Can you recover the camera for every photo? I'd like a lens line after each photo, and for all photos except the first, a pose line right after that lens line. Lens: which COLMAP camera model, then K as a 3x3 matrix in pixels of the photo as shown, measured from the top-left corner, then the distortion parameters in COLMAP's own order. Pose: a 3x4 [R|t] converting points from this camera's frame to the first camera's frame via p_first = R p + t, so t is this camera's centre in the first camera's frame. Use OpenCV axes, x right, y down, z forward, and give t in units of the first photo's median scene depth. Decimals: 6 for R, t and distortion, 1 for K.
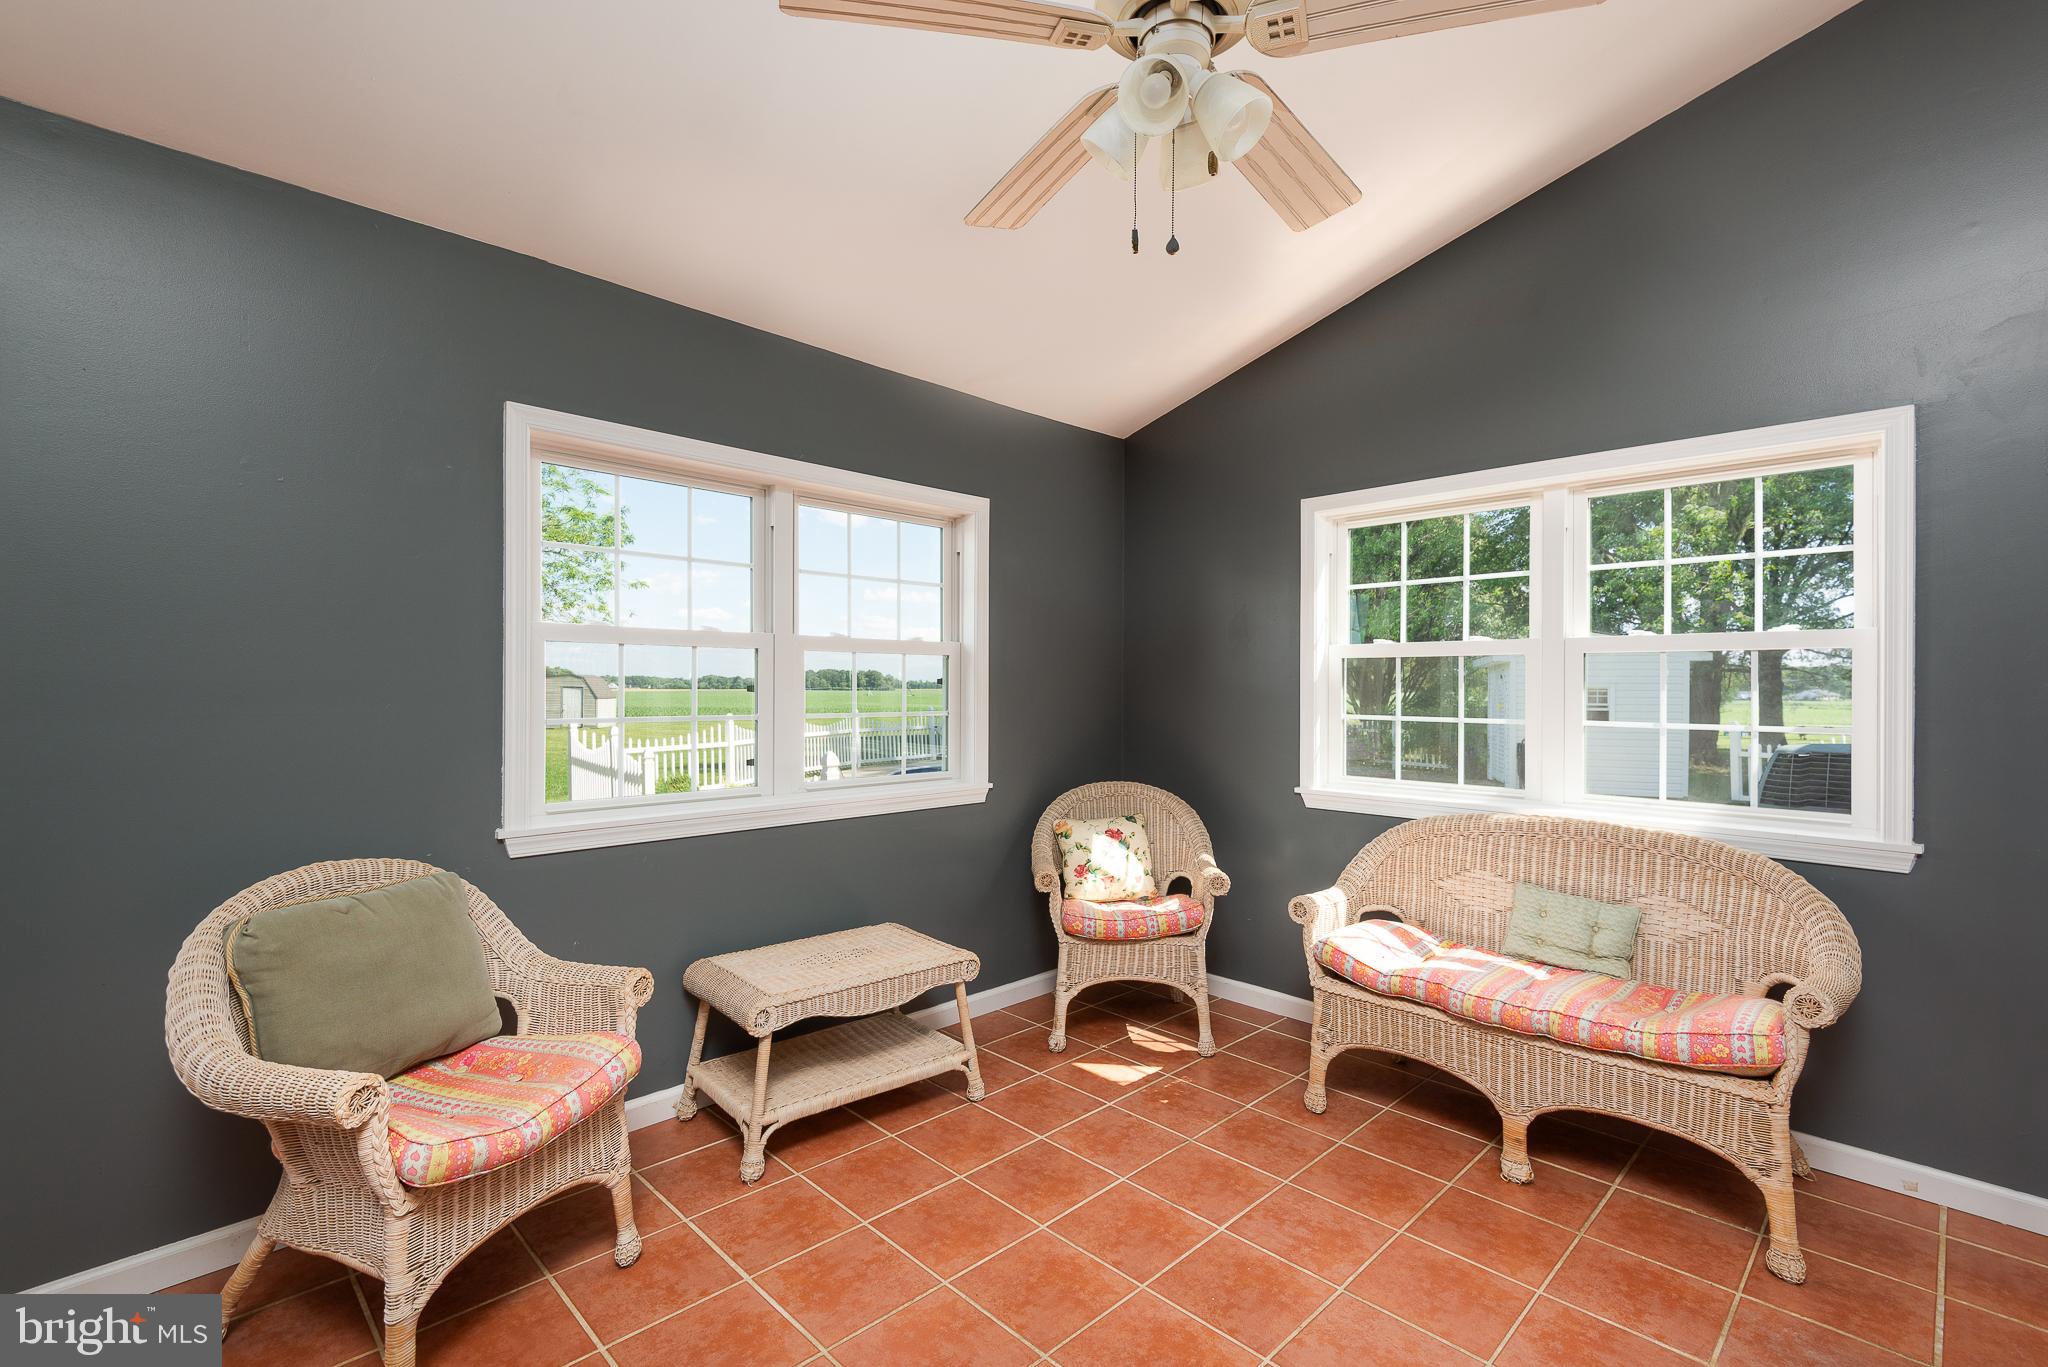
lens RADIAL K [[926.8, 0, 1030.1], [0, 926.8, 686.9], [0, 0, 1]] dist [0.027443, -0.011126]
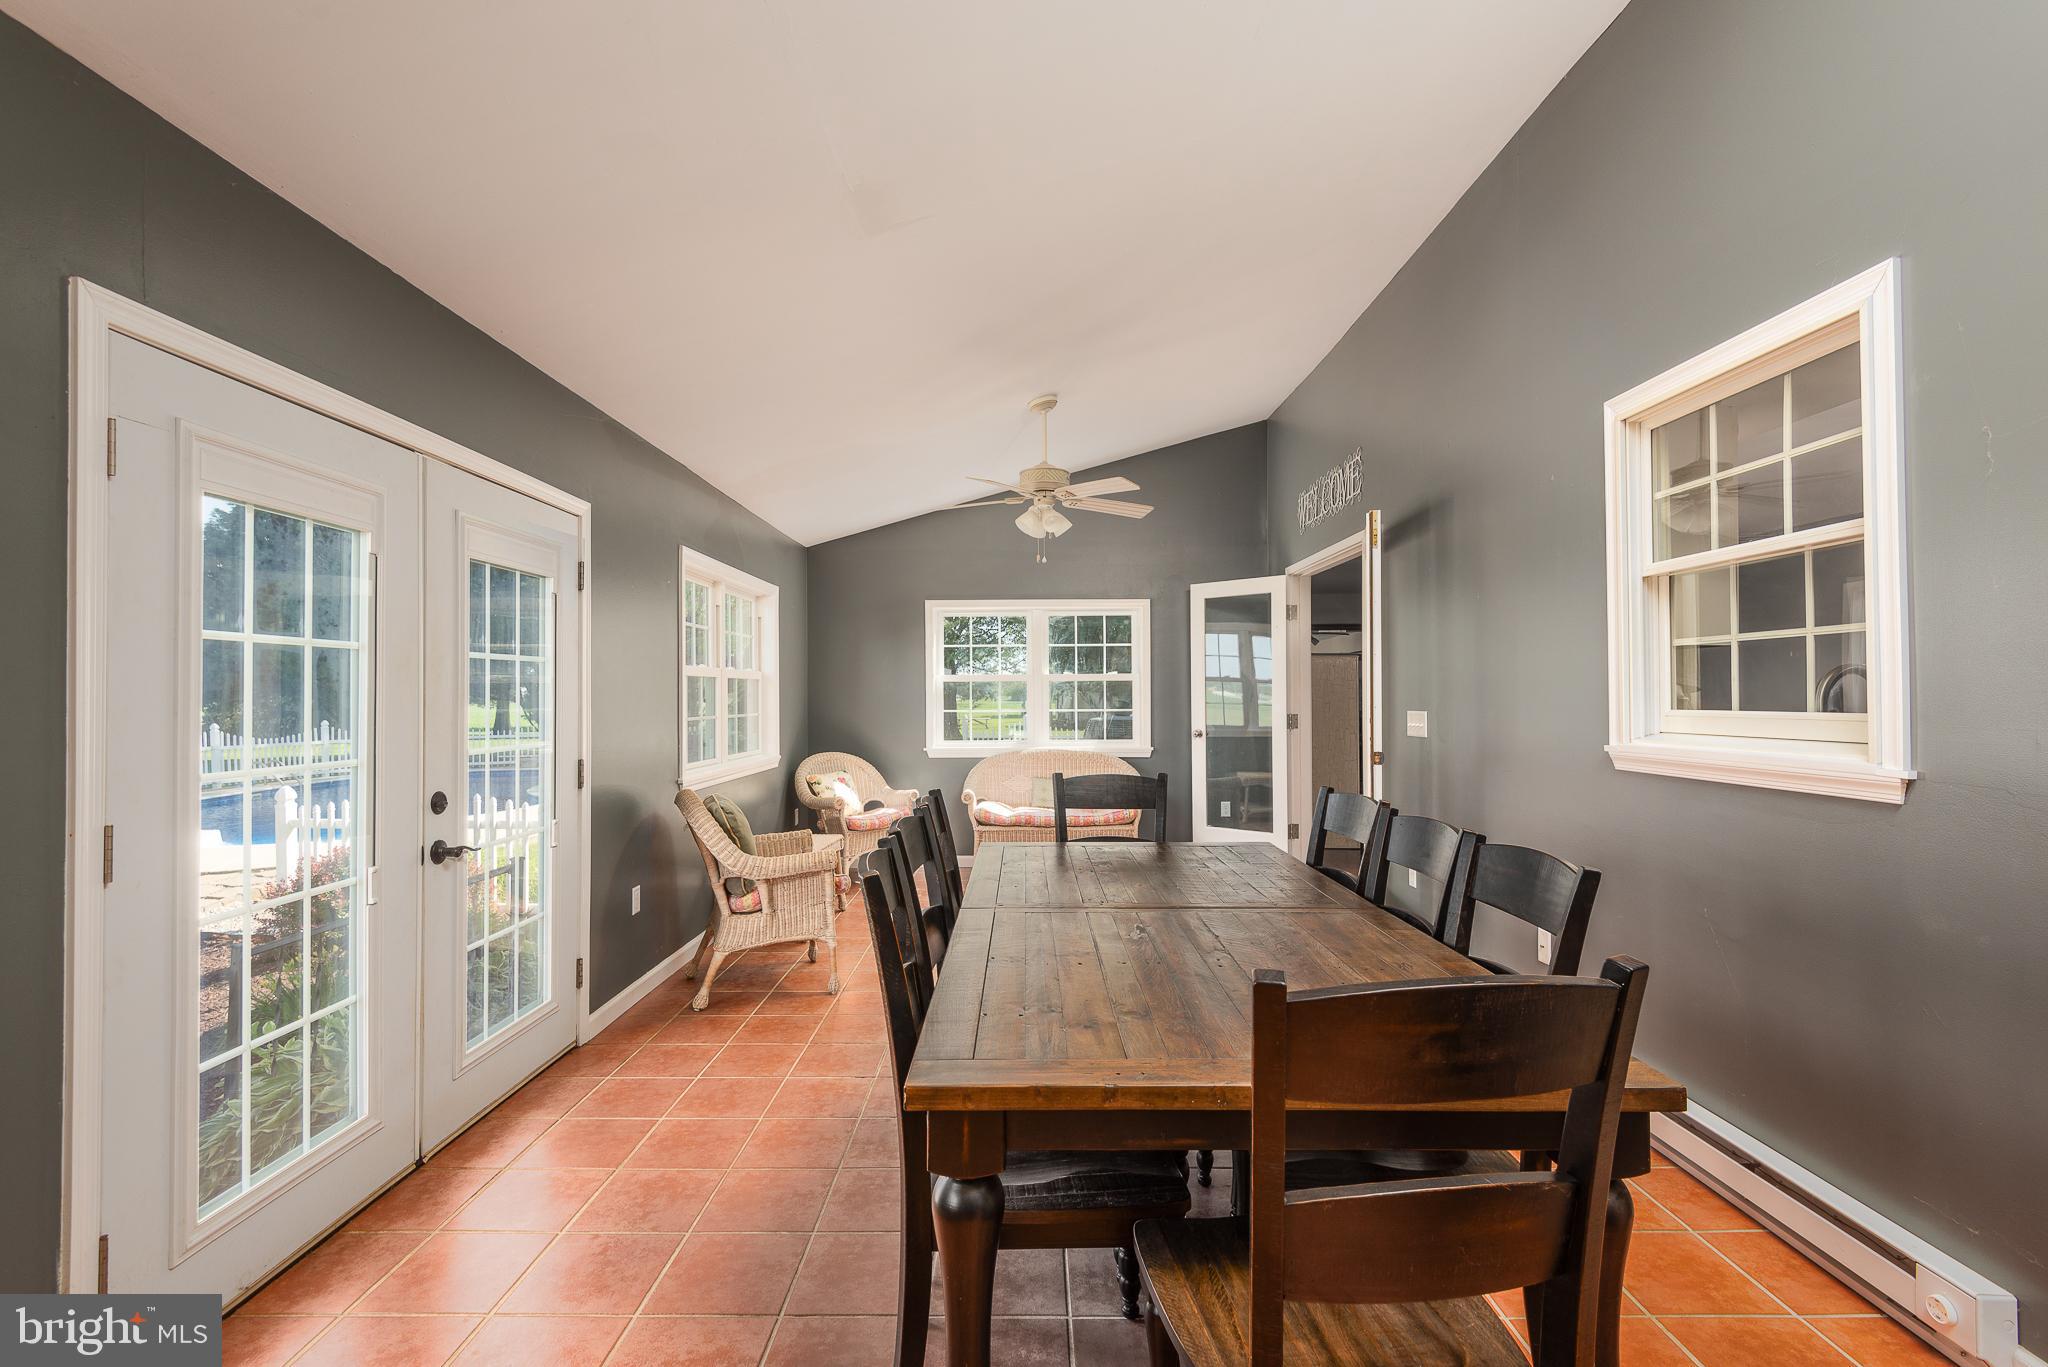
lens RADIAL K [[926.8, 0, 1024.3], [0, 926.8, 686.5], [0, 0, 1]] dist [0.027443, -0.011126]
pose [[0.701099, 0.001499, 0.713062, -0.948000], [0.014350, 0.999766, -0.016211, 0.013214], [-0.712919, 0.021598, 0.700913, -0.509759]]
